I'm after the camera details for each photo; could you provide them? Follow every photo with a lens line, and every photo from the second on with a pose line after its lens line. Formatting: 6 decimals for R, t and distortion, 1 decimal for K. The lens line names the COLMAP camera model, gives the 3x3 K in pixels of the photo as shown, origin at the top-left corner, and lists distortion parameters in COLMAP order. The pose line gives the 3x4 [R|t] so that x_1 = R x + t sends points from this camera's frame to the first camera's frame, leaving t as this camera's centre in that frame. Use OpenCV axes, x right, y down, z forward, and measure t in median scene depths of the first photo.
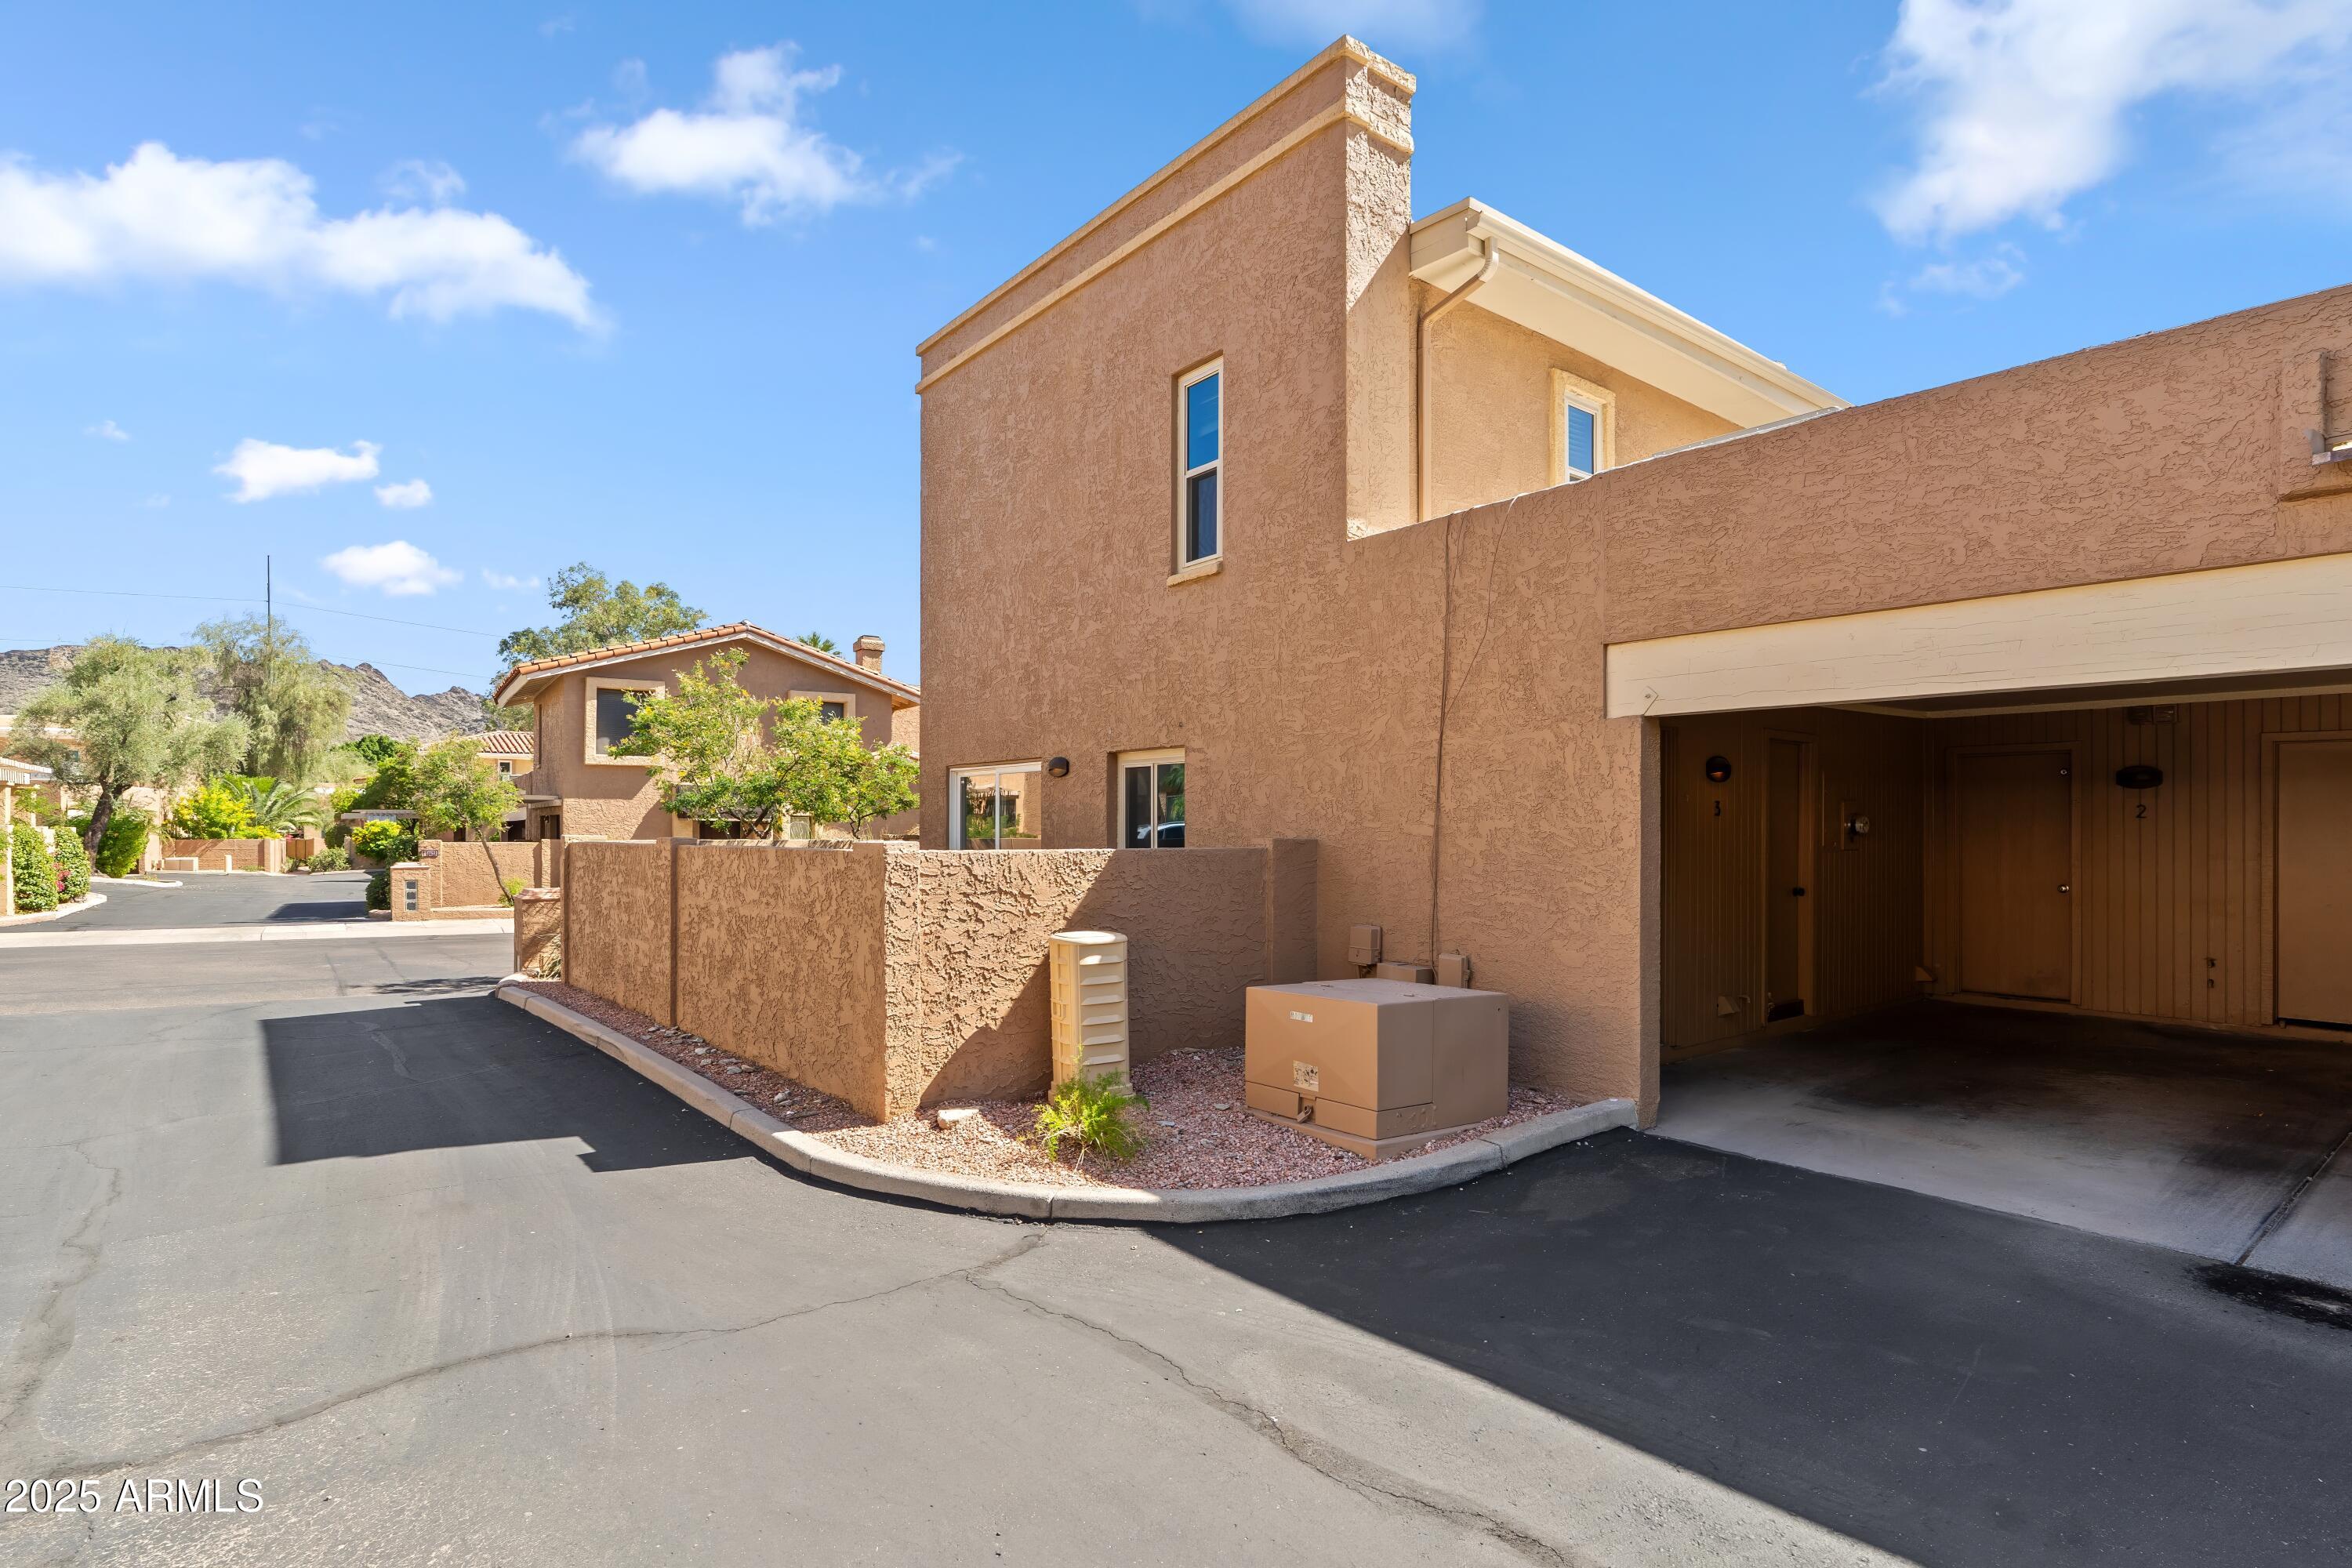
lens RADIAL K [[1206.1, 0, 1178.0], [0, 1206.1, 804.0], [0, 0, 1]] dist [0.000202, 0.000062]
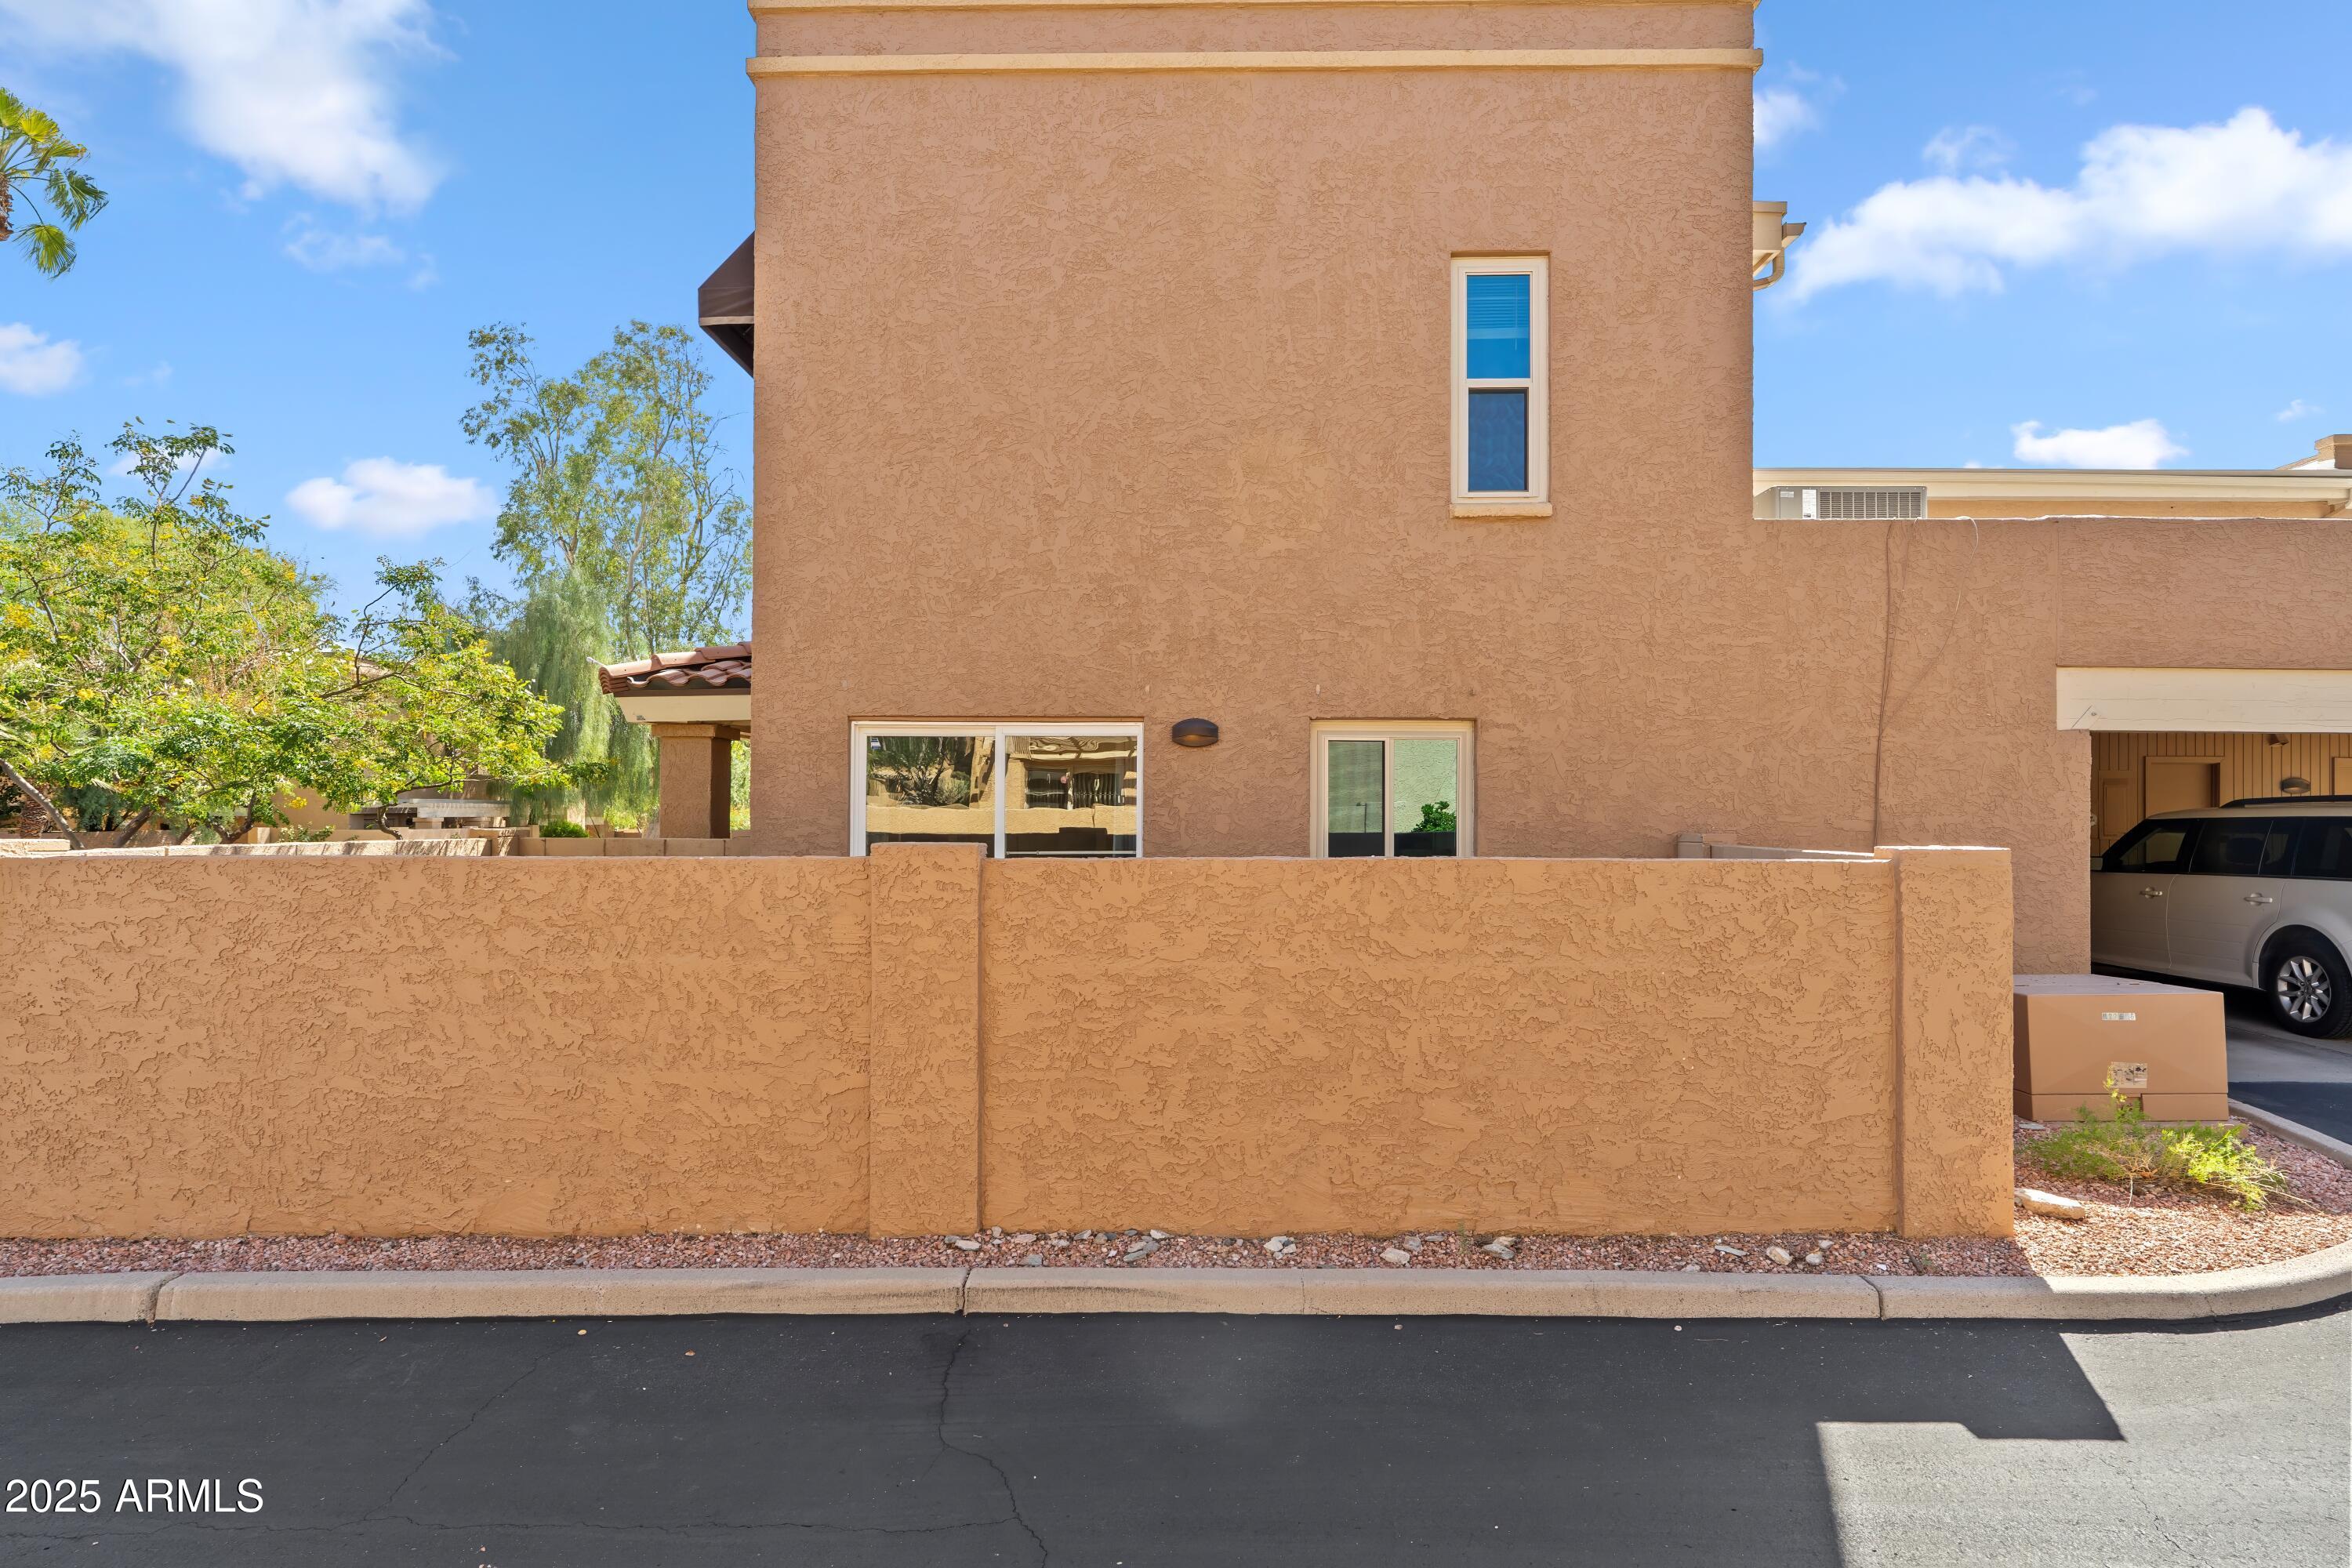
lens RADIAL K [[1277.4, 0, 1176.6], [0, 1277.4, 787.5], [0, 0, 1]] dist [-0.005913, -0.000116]
pose [[0.622030, 0.018366, 0.782778, -0.913474], [-0.020715, 0.999761, -0.006996, 0.008834], [-0.782719, -0.011864, 0.622262, 0.726973]]
